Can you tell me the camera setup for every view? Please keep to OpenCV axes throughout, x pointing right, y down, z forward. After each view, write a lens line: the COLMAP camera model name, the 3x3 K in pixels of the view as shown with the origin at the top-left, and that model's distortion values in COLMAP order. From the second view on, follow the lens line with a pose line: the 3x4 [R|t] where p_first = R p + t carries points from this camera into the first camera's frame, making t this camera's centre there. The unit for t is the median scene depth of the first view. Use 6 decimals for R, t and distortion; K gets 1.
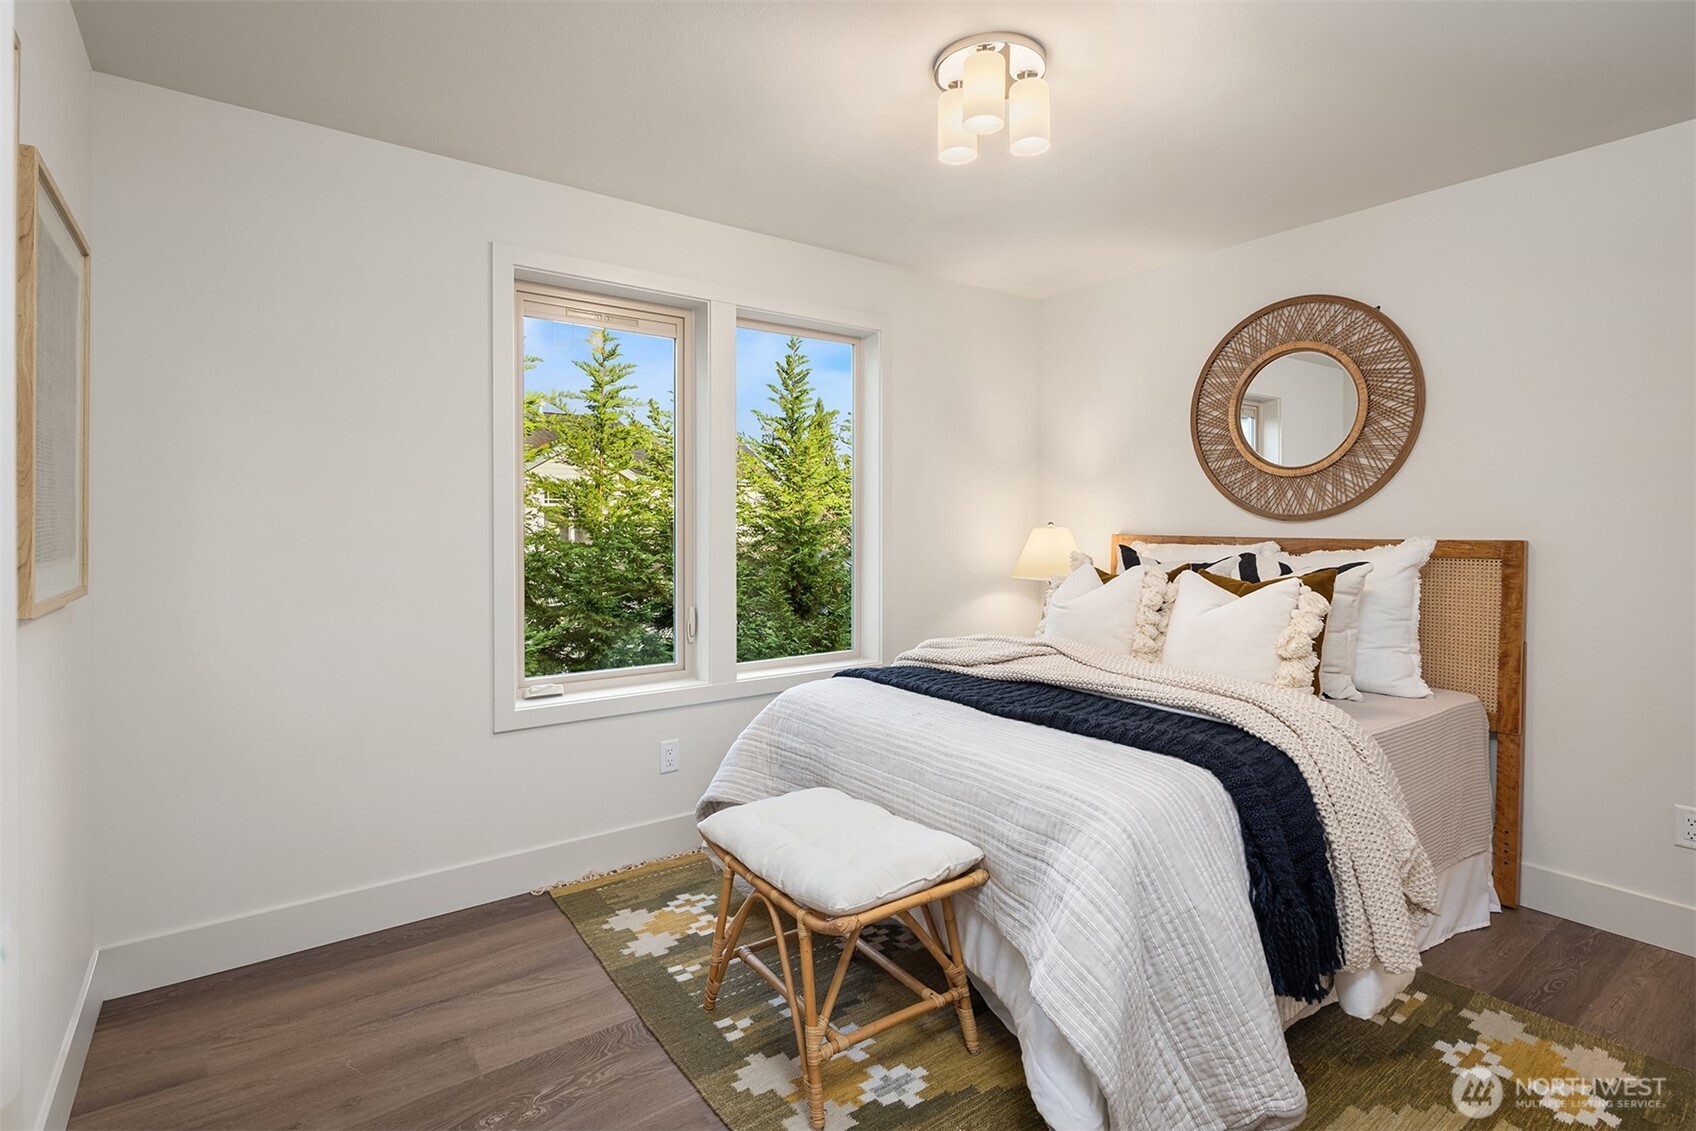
lens RADIAL K [[829.6, 0, 838.0], [0, 829.6, 528.4], [0, 0, 1]] dist [-0.001000, -0.001764]
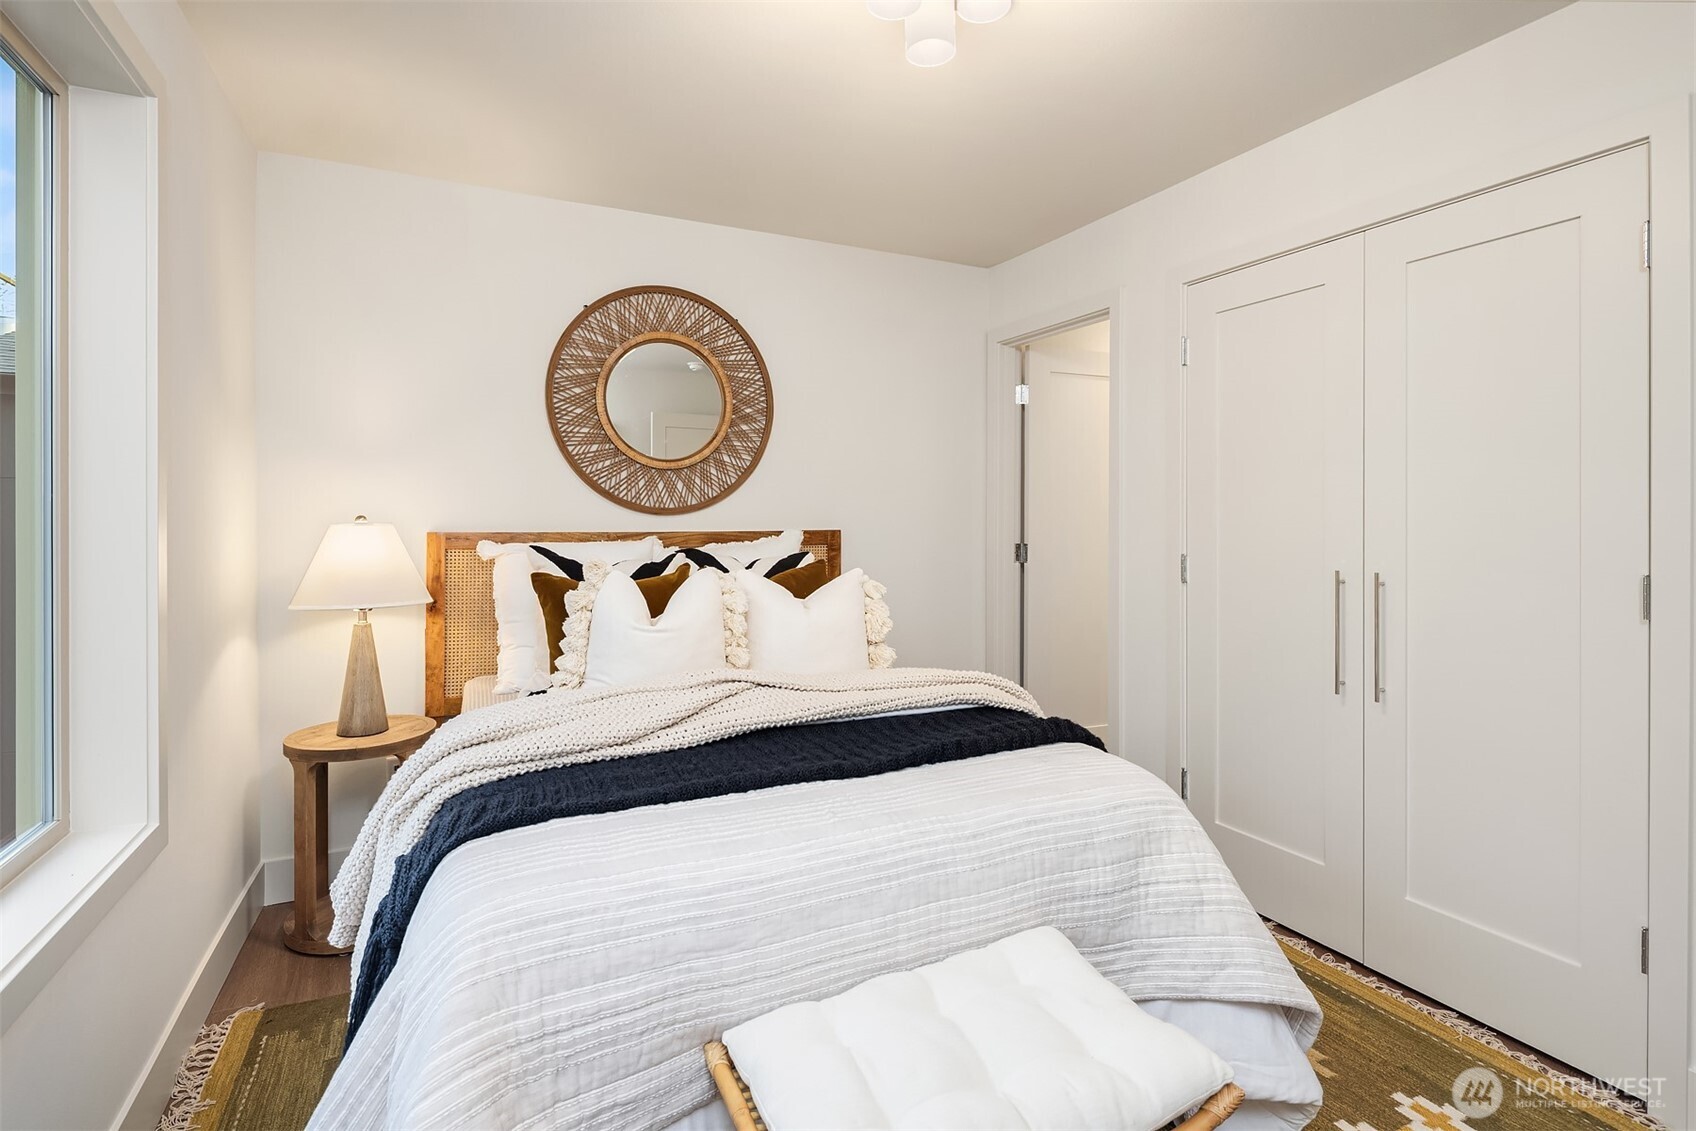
lens RADIAL K [[829.6, 0, 856.3], [0, 829.6, 517.1], [0, 0, 1]] dist [-0.001000, -0.001764]
pose [[0.165421, -0.002040, 0.986221, -0.405001], [0.004812, 0.999988, 0.001261, -0.006010], [-0.986211, 0.004537, 0.165428, 0.657845]]
